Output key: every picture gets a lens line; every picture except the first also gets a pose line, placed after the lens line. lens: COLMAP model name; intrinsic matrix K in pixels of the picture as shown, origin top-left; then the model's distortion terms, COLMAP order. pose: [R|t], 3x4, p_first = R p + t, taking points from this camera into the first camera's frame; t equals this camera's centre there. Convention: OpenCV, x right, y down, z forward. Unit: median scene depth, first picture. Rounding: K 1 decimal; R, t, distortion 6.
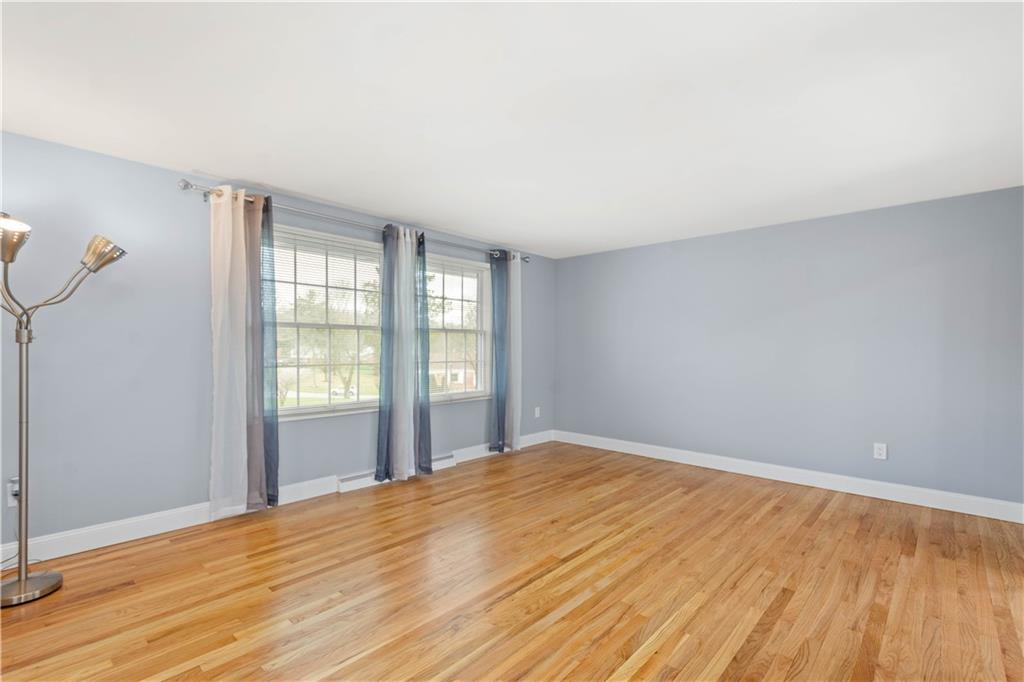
lens RADIAL K [[454.6, 0, 512.5], [0, 454.6, 343.7], [0, 0, 1]] dist [0.004317, 0.000452]
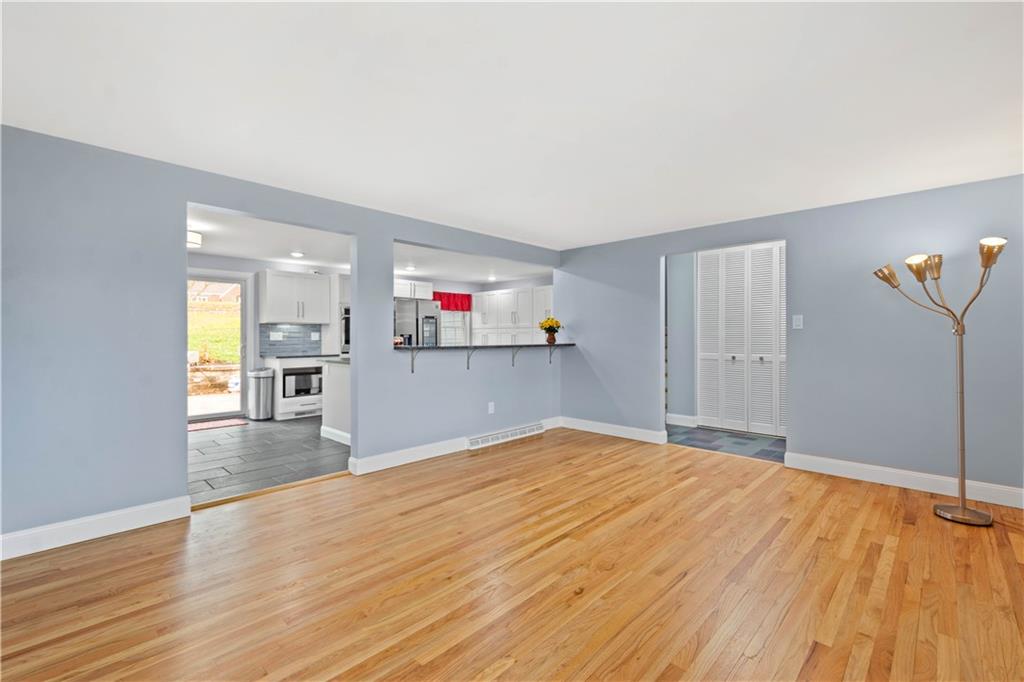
lens RADIAL K [[454.6, 0, 510.3], [0, 454.6, 340.0], [0, 0, 1]] dist [0.004317, 0.000452]
pose [[-0.999848, -0.003183, 0.017114, 0.243507], [-0.003210, 0.999994, -0.001551, 0.020289], [-0.017108, -0.001606, -0.999852, 2.224228]]
